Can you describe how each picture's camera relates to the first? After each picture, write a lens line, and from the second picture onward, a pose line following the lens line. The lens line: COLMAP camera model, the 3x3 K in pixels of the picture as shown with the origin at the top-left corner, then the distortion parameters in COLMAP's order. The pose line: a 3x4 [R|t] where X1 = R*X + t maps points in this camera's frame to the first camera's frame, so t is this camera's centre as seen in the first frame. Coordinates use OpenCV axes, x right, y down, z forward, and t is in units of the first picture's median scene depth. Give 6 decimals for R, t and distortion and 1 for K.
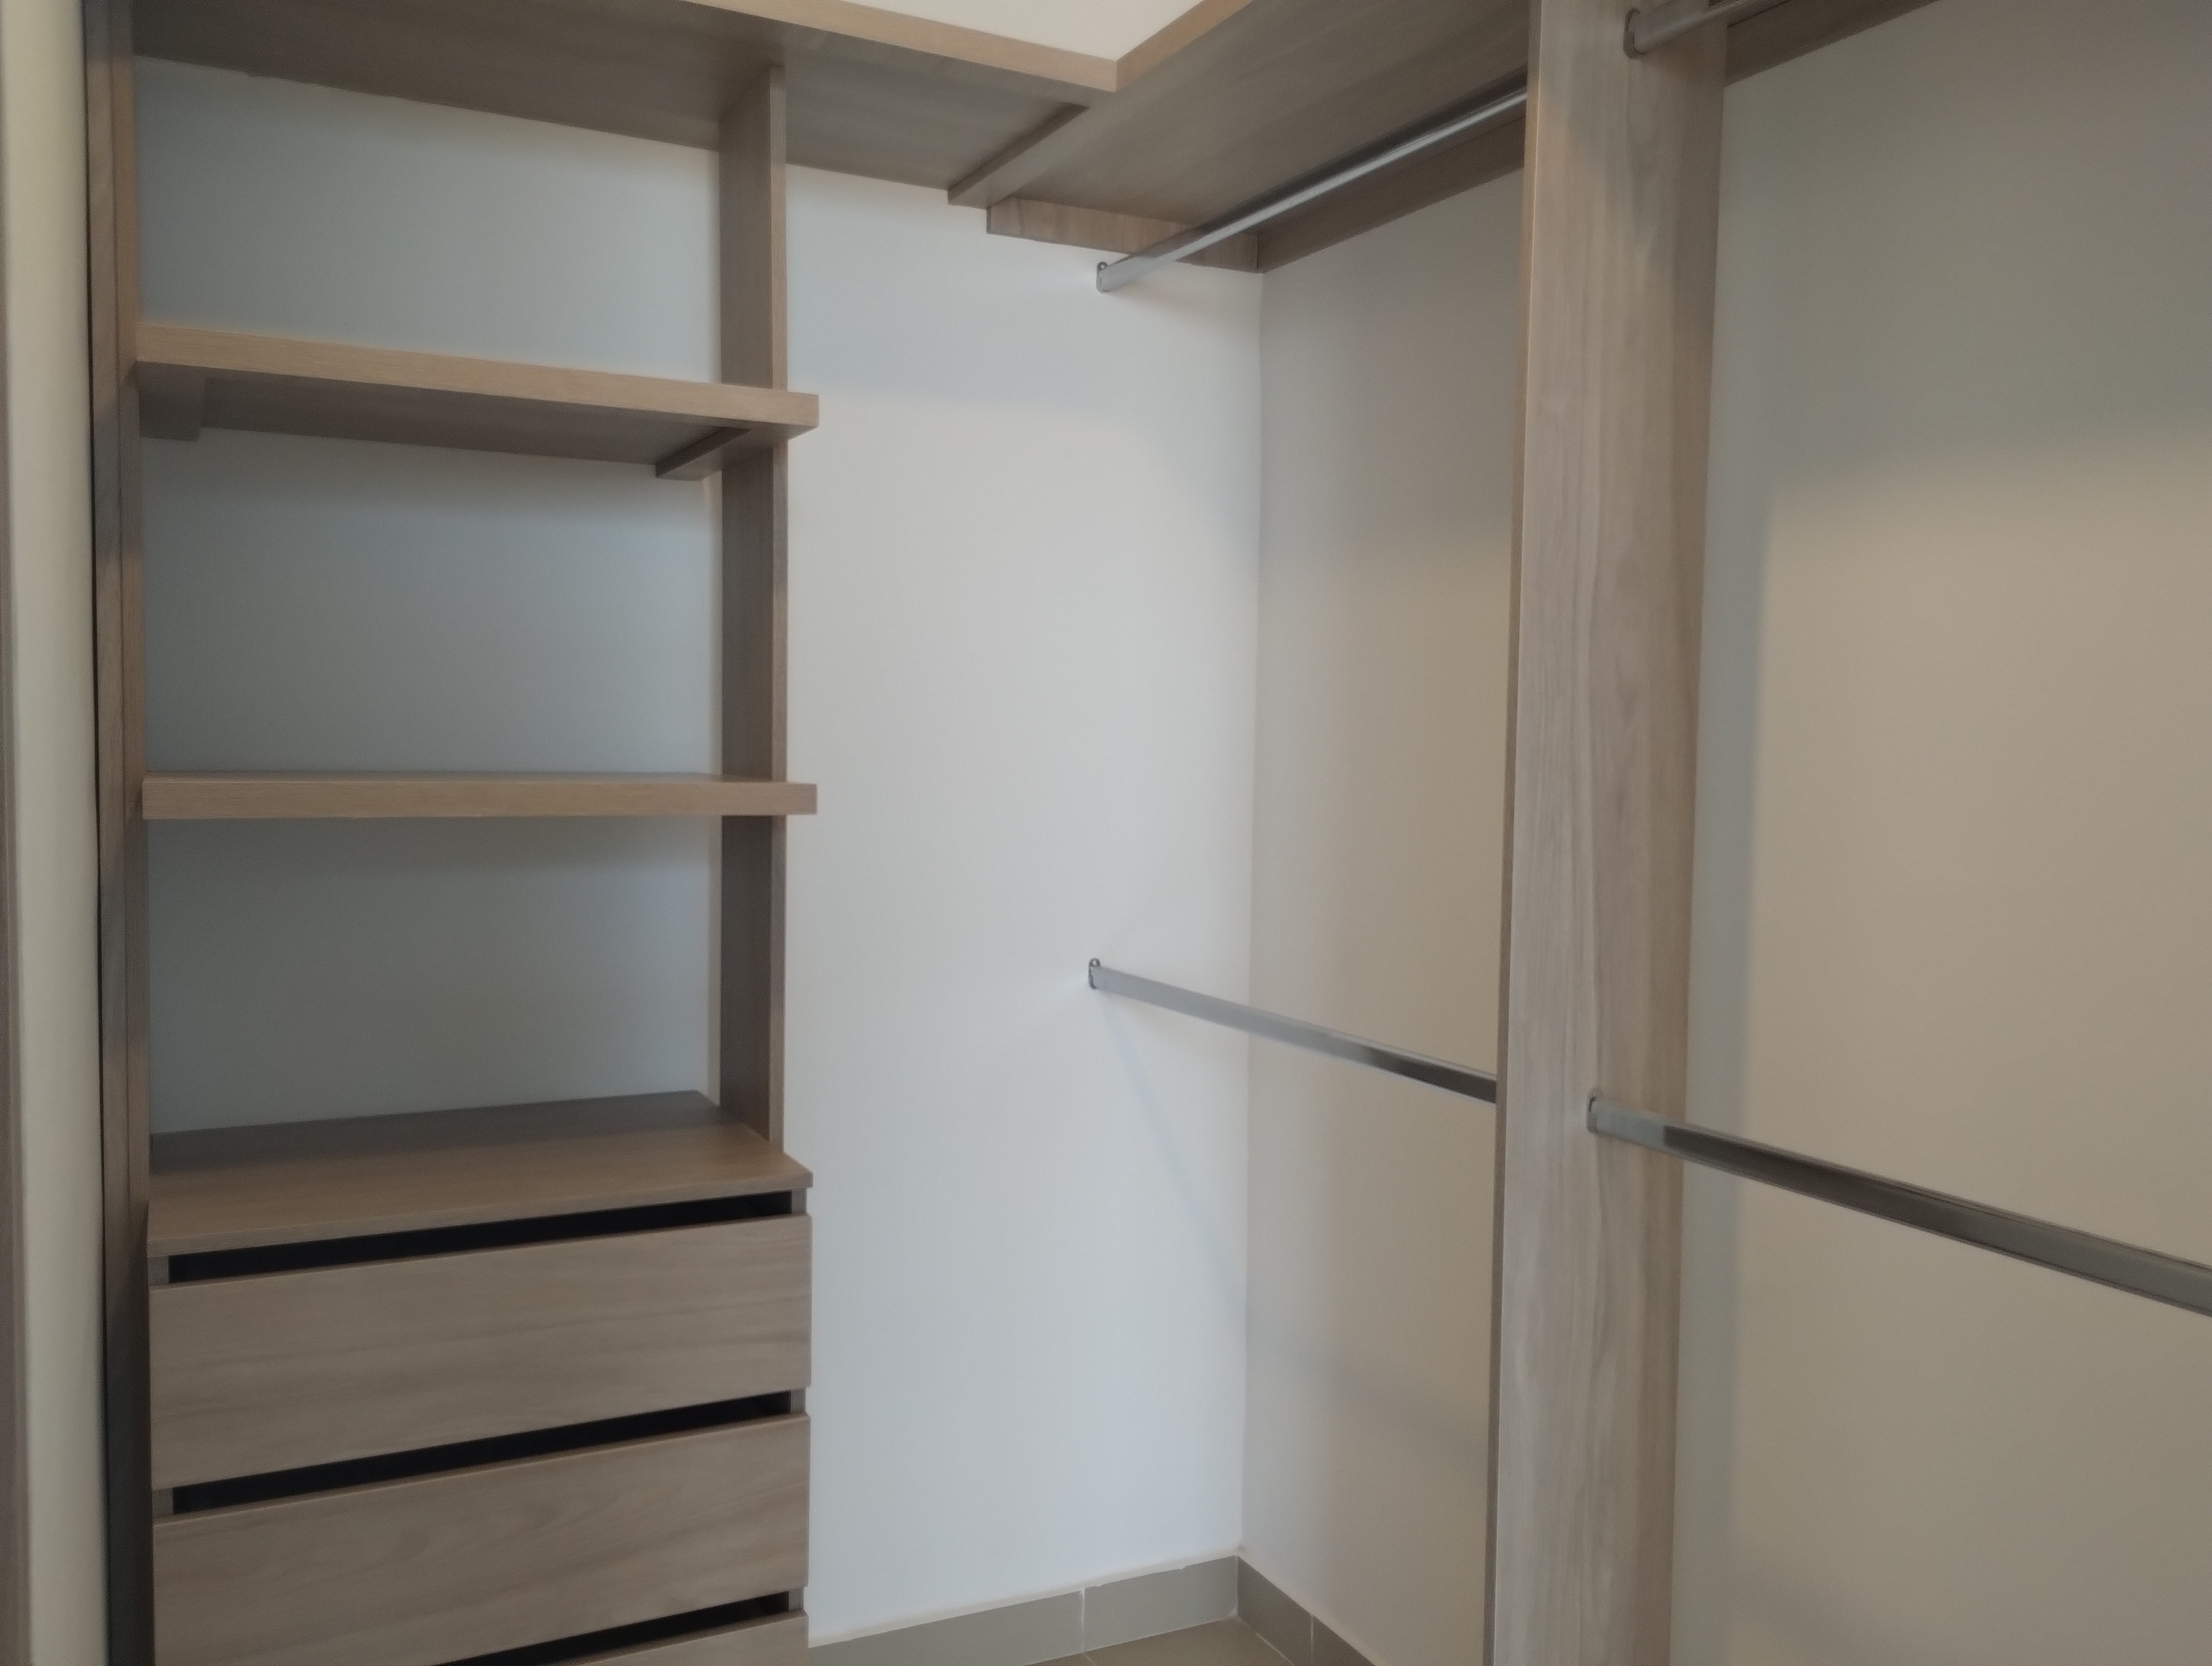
lens RADIAL K [[1852.8, 0, 1104.5], [0, 1852.8, 833.9], [0, 0, 1]] dist [0.016470, -0.046581]
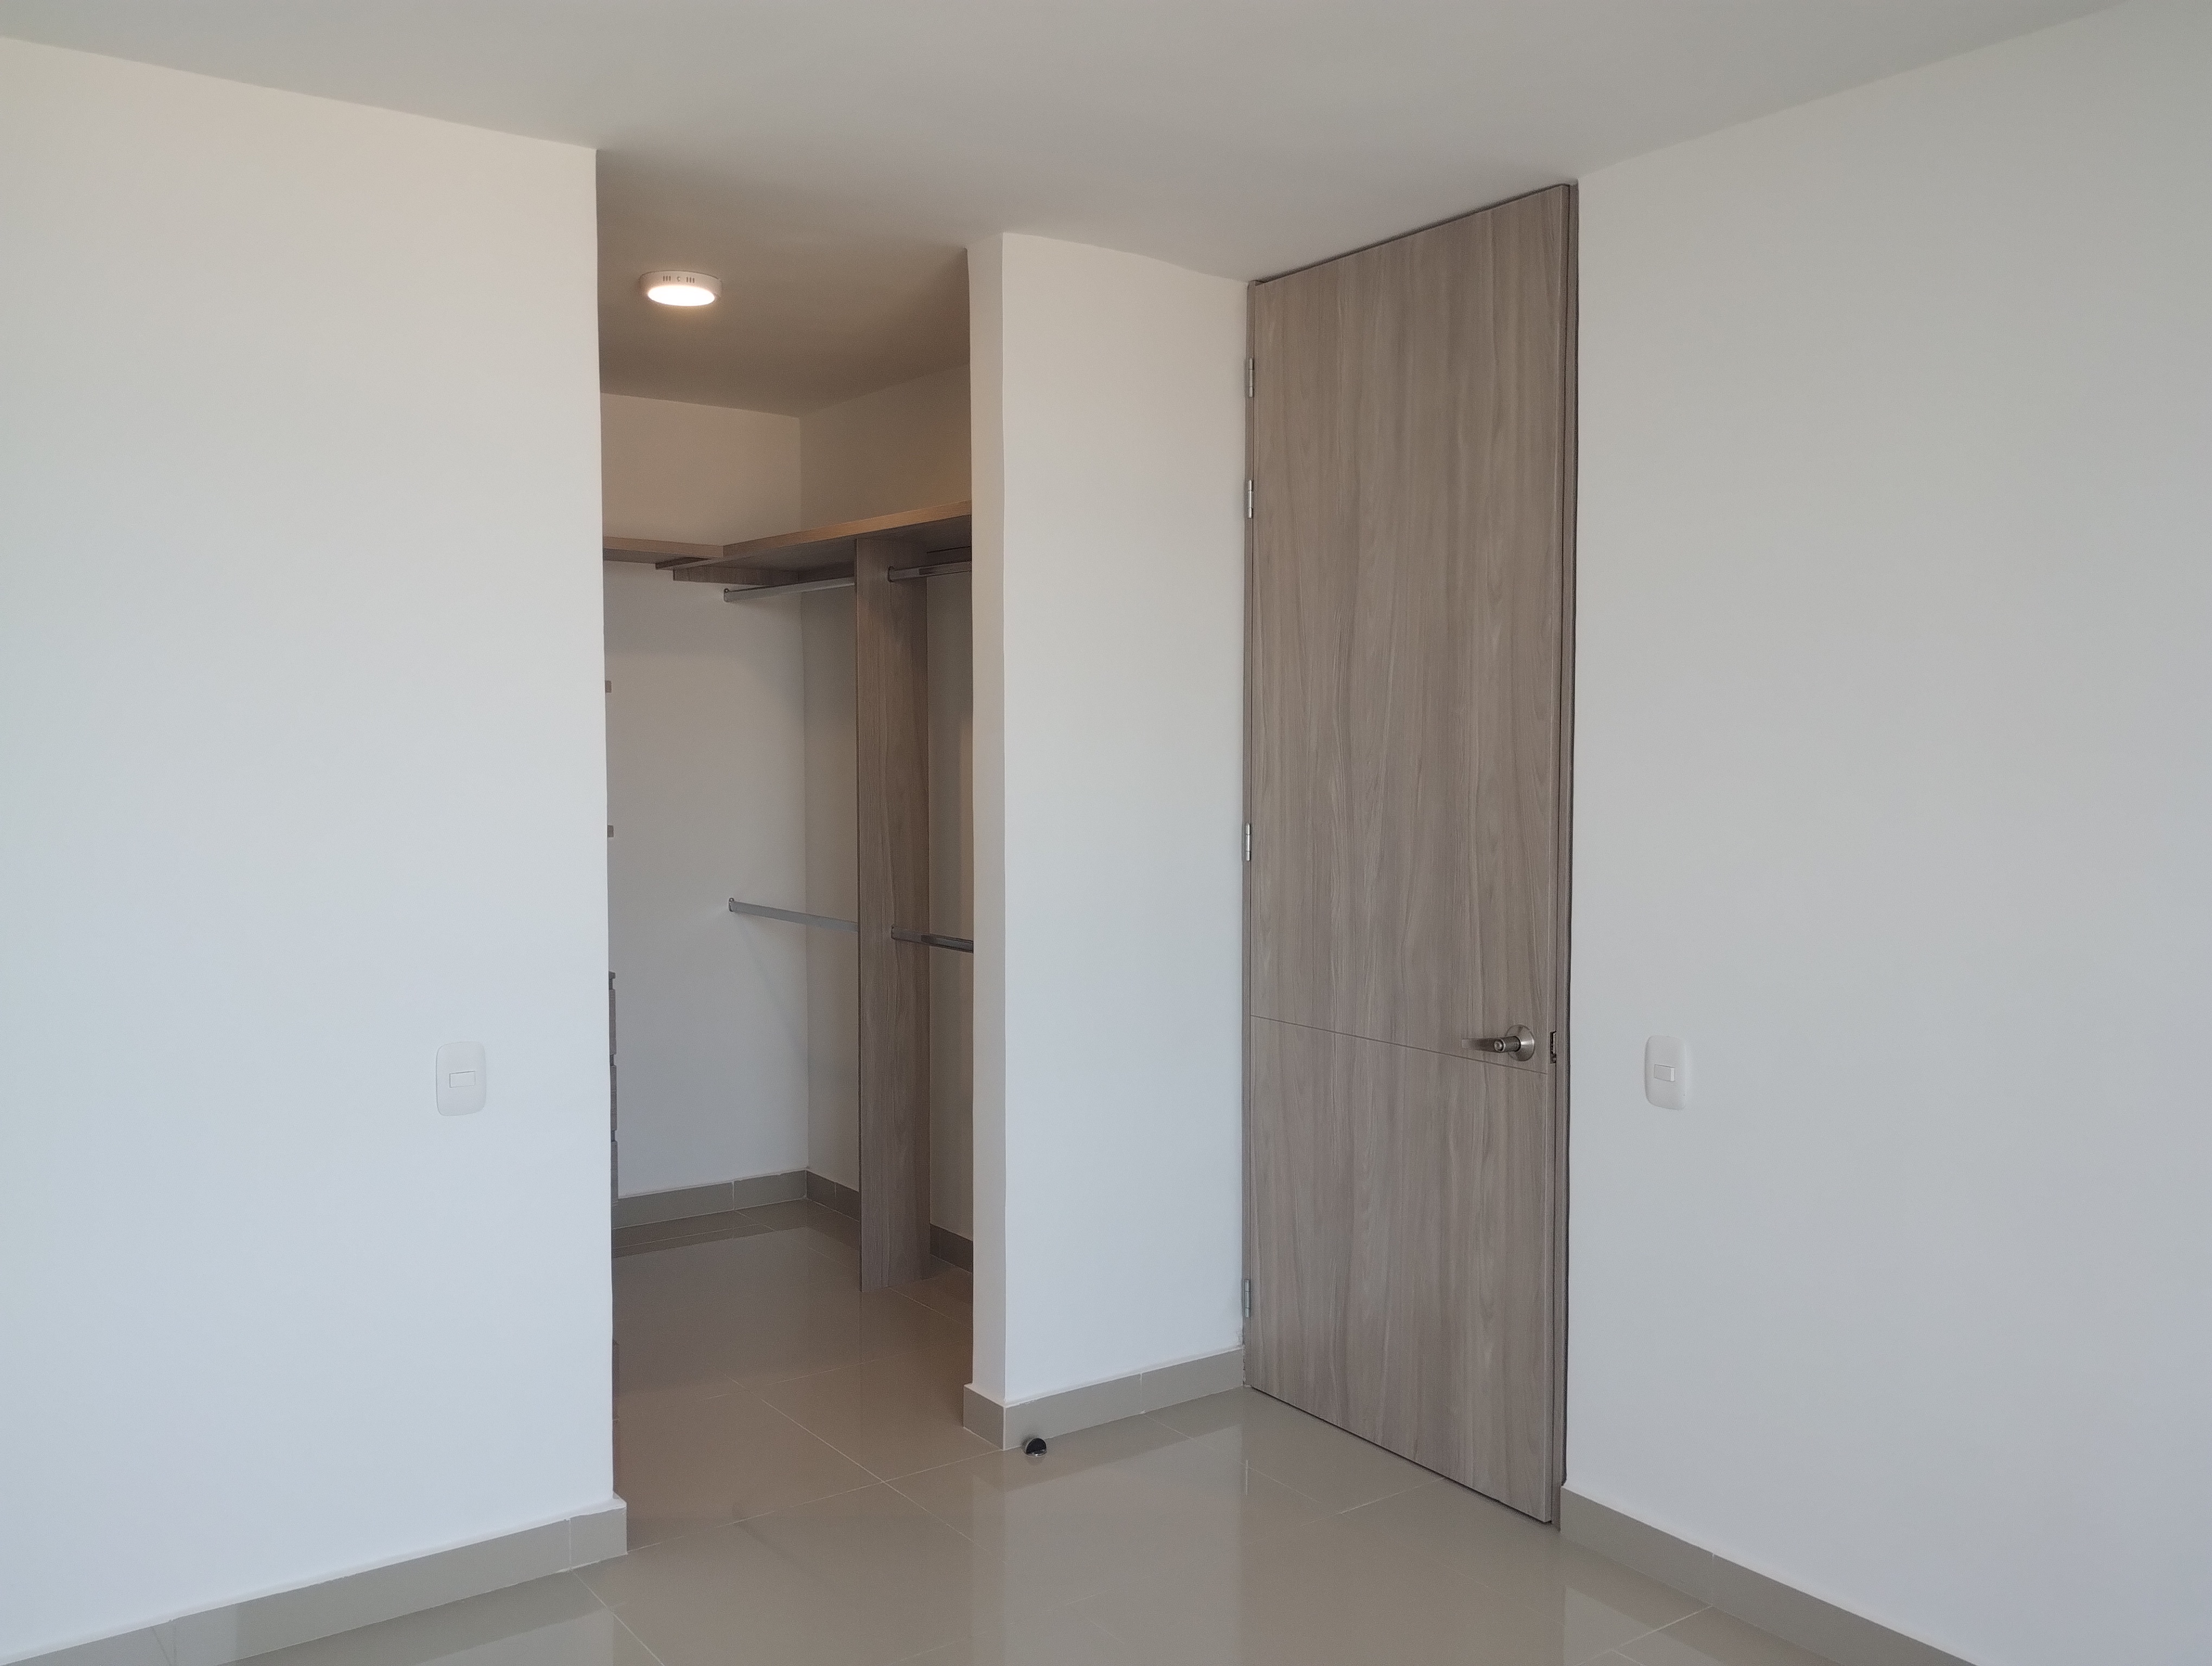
lens RADIAL K [[1852.8, 0, 1110.0], [0, 1852.8, 830.9], [0, 0, 1]] dist [0.016470, -0.046581]
pose [[0.986198, -0.024740, 0.163712, 0.122604], [0.025320, 0.999678, -0.001456, 0.001878], [-0.163624, 0.005581, 0.986507, -1.935259]]
